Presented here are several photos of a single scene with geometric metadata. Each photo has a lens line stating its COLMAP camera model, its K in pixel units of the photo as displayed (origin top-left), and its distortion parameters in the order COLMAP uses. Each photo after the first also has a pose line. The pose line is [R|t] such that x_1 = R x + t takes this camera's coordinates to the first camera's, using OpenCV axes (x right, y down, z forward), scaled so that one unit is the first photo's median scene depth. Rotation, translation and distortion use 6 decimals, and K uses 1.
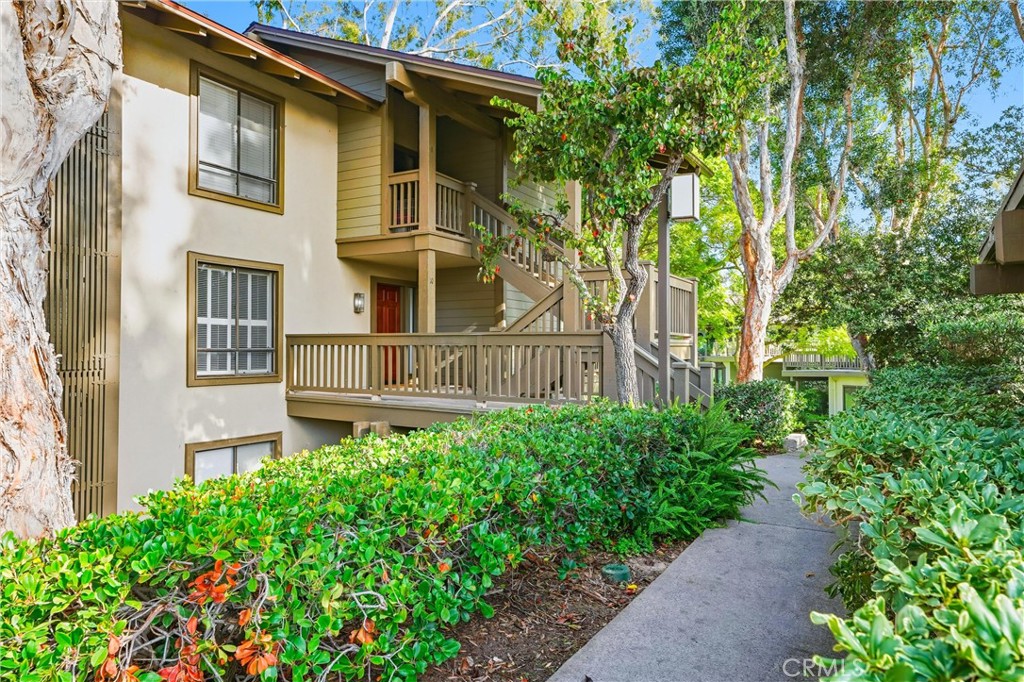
lens RADIAL K [[676.6, 0, 512.0], [0, 676.6, 341.0], [0, 0, 1]] dist [0.030810, 0.000160]
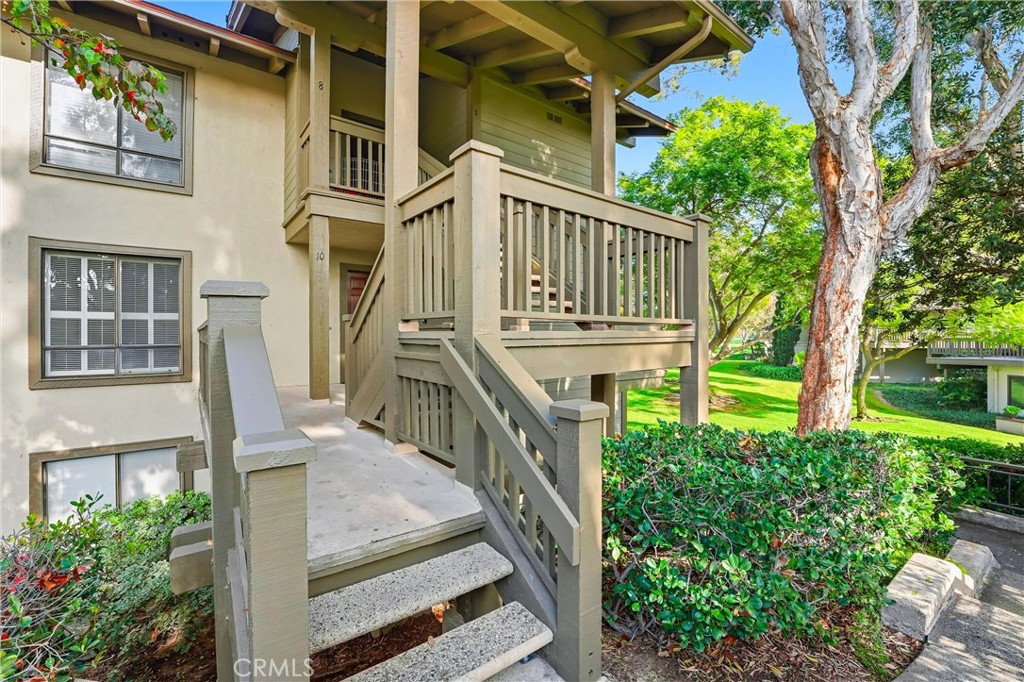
lens RADIAL K [[436.4, 0, 509.9], [0, 436.4, 336.5], [0, 0, 1]] dist [-0.018476, 0.000108]
pose [[0.921408, -0.003427, -0.388581, 0.256821], [0.009329, 0.999868, 0.013301, -0.002711], [0.388484, -0.015881, 0.921319, 0.602054]]
